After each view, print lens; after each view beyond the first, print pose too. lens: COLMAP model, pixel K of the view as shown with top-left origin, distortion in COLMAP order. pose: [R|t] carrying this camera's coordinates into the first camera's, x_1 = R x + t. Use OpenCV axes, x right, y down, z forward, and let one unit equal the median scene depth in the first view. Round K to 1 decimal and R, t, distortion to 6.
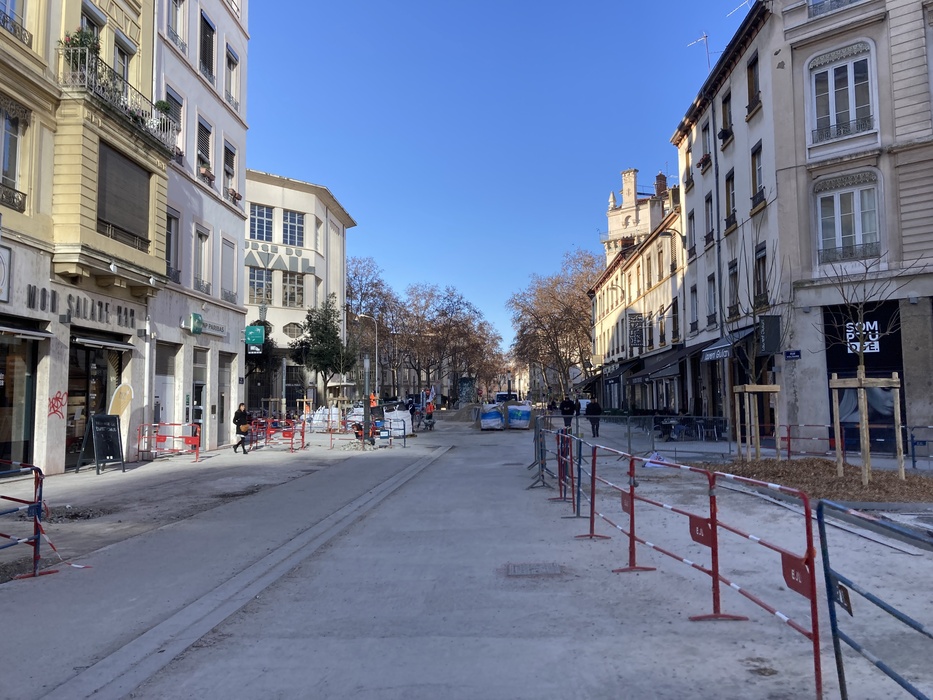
lens RADIAL K [[756.3, 0, 465.9], [0, 756.3, 333.0], [0, 0, 1]] dist [0.027876, -0.005898]
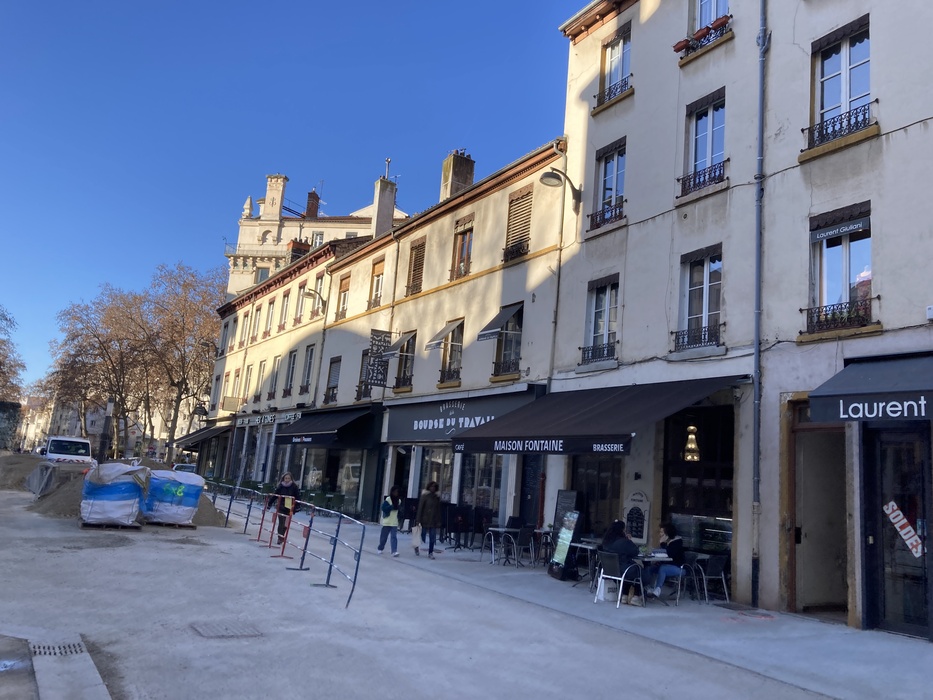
lens RADIAL K [[756.3, 0, 465.9], [0, 756.3, 333.0], [0, 0, 1]] dist [0.027876, -0.005898]
pose [[0.820464, 0.188255, 0.539813, -0.036041], [-0.141180, 0.981703, -0.127780, 0.035597], [-0.553992, 0.028628, 0.832030, 0.386724]]
